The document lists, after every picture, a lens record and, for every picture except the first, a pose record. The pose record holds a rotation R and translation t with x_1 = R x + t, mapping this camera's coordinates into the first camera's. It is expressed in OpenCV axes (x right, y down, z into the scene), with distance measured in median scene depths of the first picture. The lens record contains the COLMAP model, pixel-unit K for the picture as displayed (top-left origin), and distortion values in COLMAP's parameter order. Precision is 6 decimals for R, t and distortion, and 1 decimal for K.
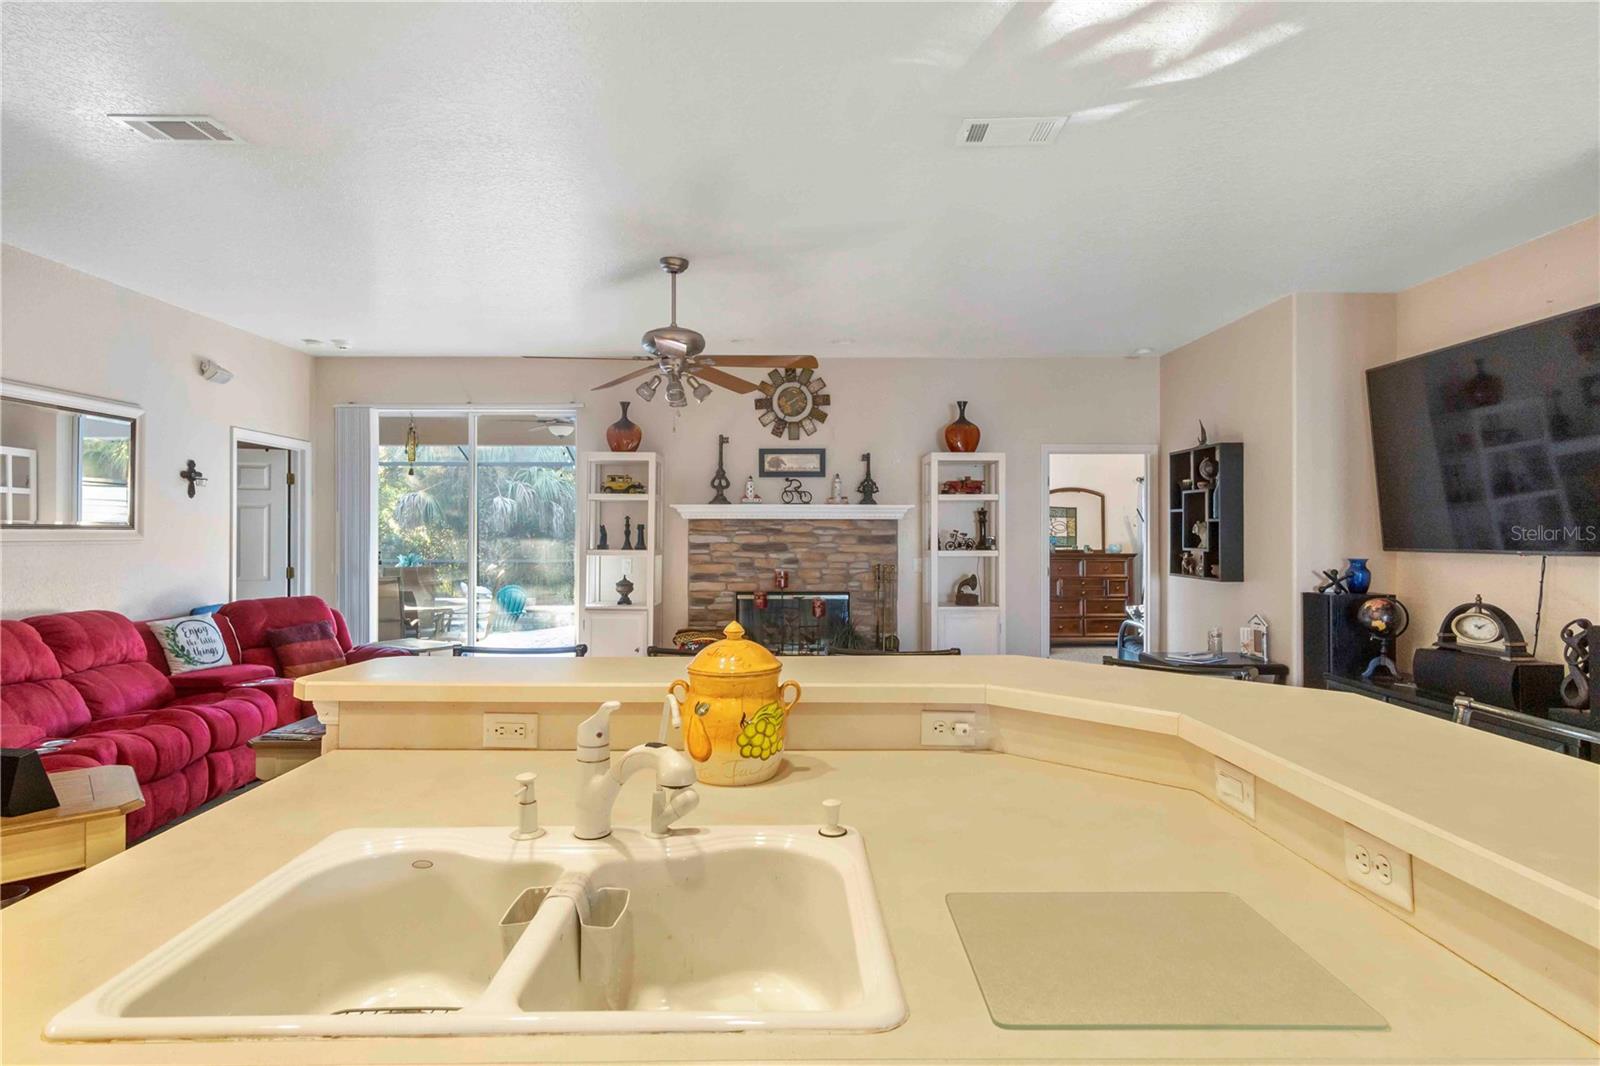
lens RADIAL K [[844.8, 0, 796.2], [0, 844.8, 528.7], [0, 0, 1]] dist [0.006040, 0.002279]
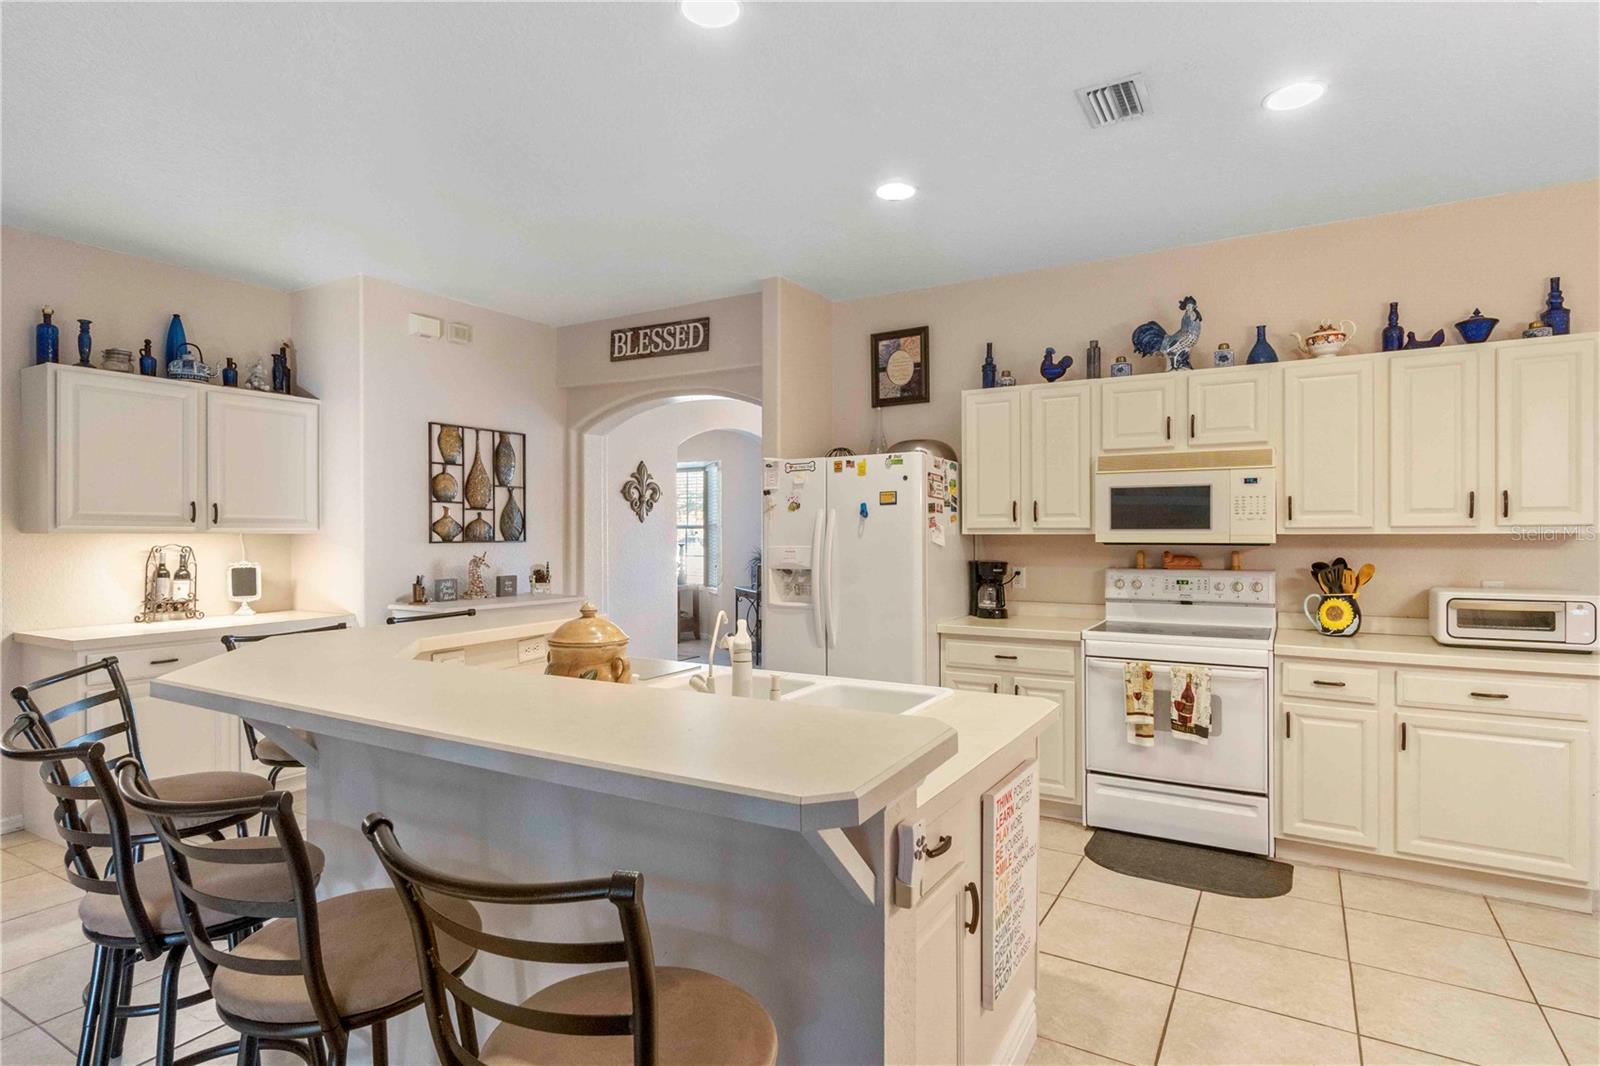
lens RADIAL K [[846.8, 0, 795.0], [0, 846.8, 536.0], [0, 0, 1]] dist [0.005144, 0.002576]
pose [[-0.860161, -0.001837, 0.510020, -0.238287], [-0.000584, 0.999996, 0.002617, 0.003375], [-0.510023, 0.001953, -0.860159, 0.479154]]
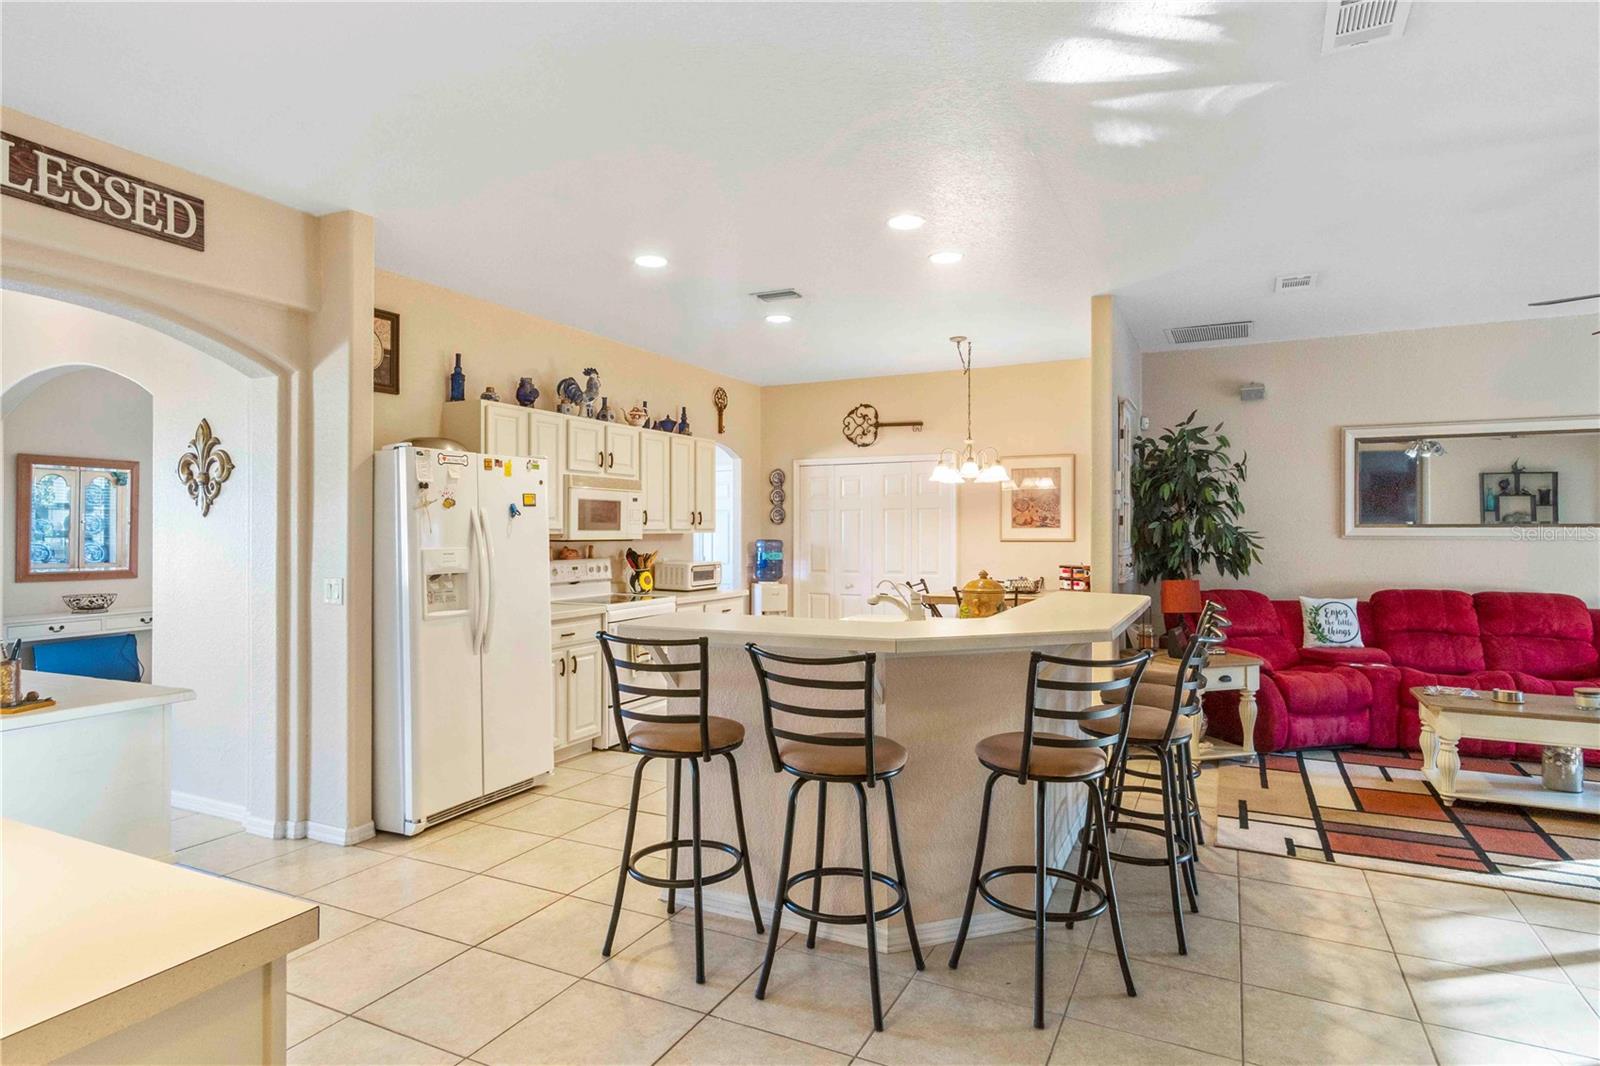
lens RADIAL K [[872.8, 0, 798.4], [0, 872.8, 531.5], [0, 0, 1]] dist [0.003175, 0.003626]
pose [[-0.440243, -0.000703, -0.897879, 0.542837], [0.003566, 0.999990, -0.002532, 0.004180], [0.897872, -0.004316, -0.440236, 0.396639]]
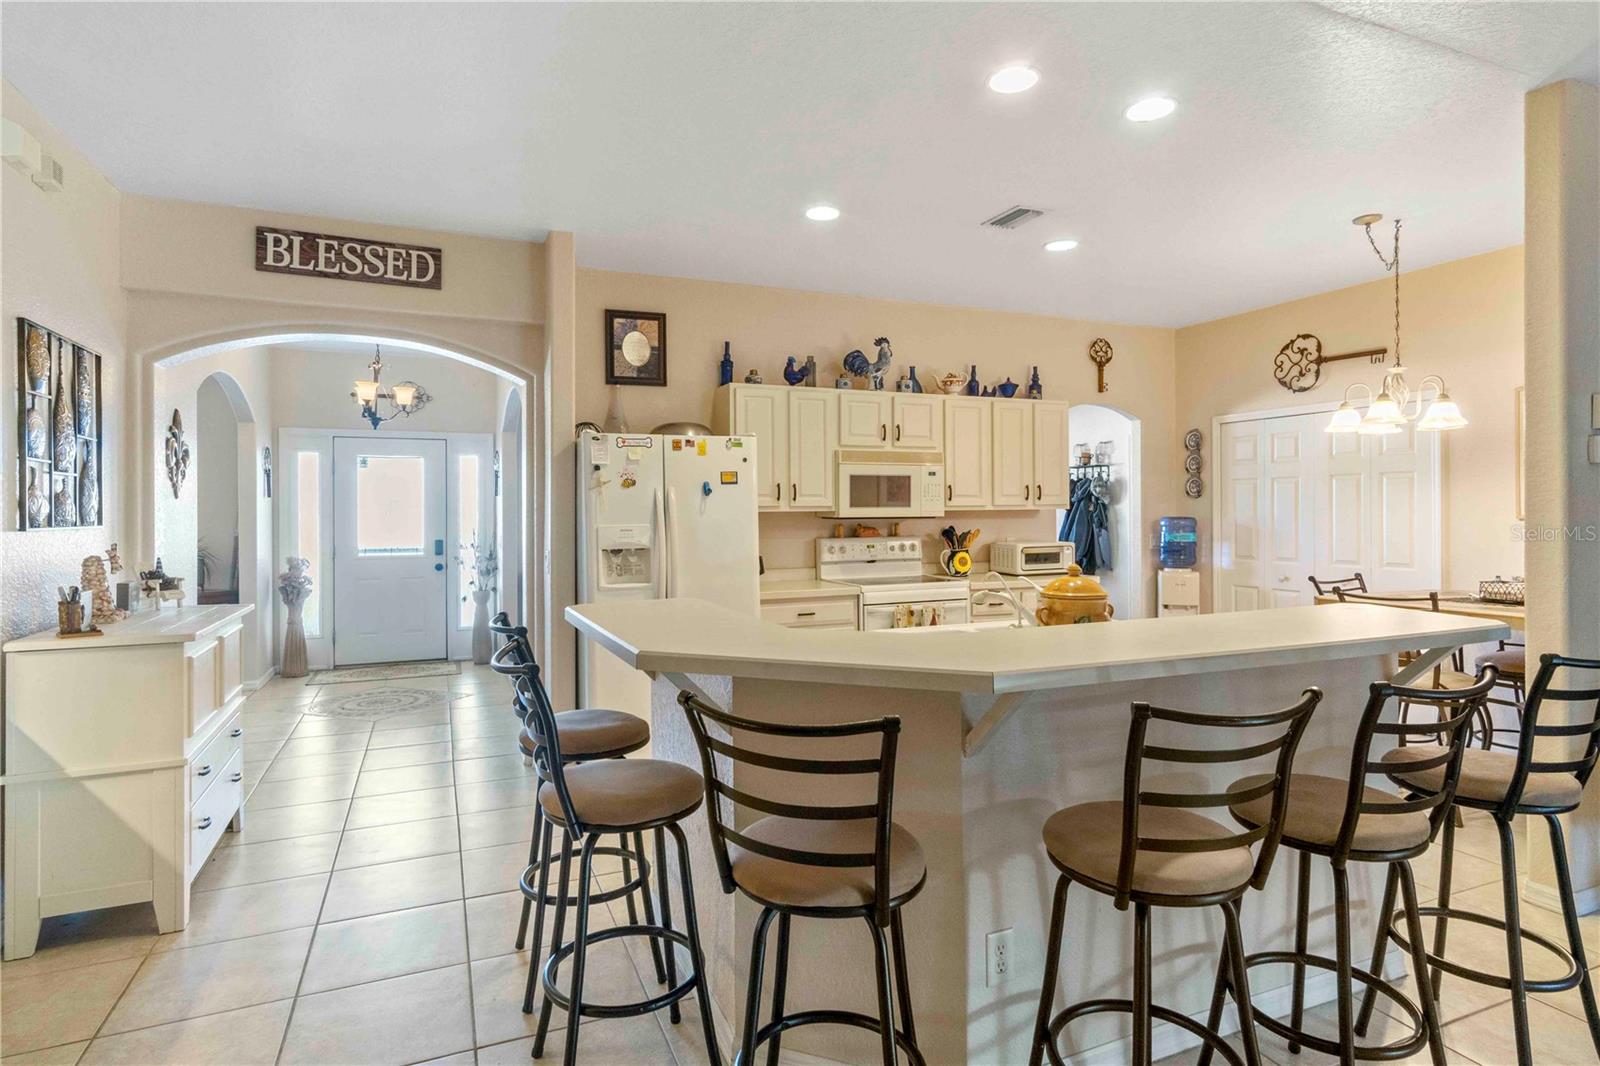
lens RADIAL K [[852.4, 0, 801.8], [0, 852.4, 511.0], [0, 0, 1]] dist [0.004900, 0.001511]
pose [[-0.917710, 0.005083, -0.397219, 0.236636], [0.006868, 0.999972, -0.003071, 0.005737], [0.397192, -0.005546, -0.917719, 0.547675]]
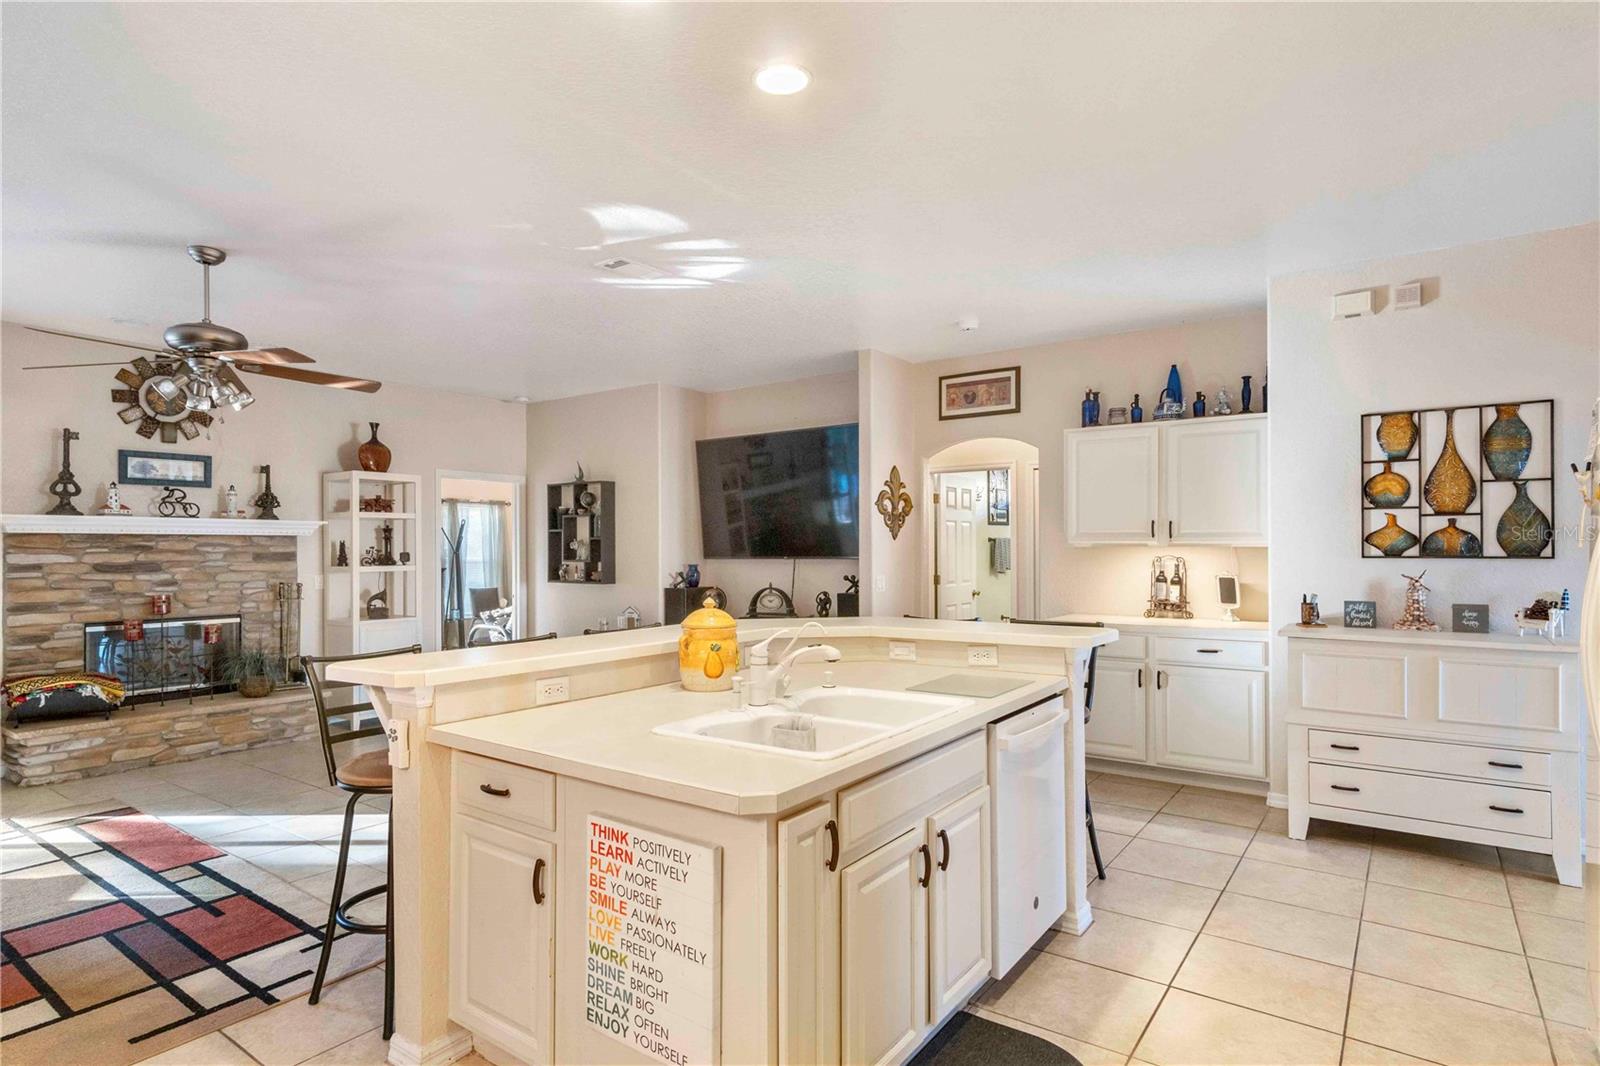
lens RADIAL K [[848.7, 0, 797.2], [0, 848.7, 546.6], [0, 0, 1]] dist [0.004330, 0.002537]
pose [[0.586985, -0.002448, 0.809594, -0.342212], [0.002304, 0.999996, 0.001353, 0.001576], [-0.809595, 0.001071, 0.586988, -0.035274]]
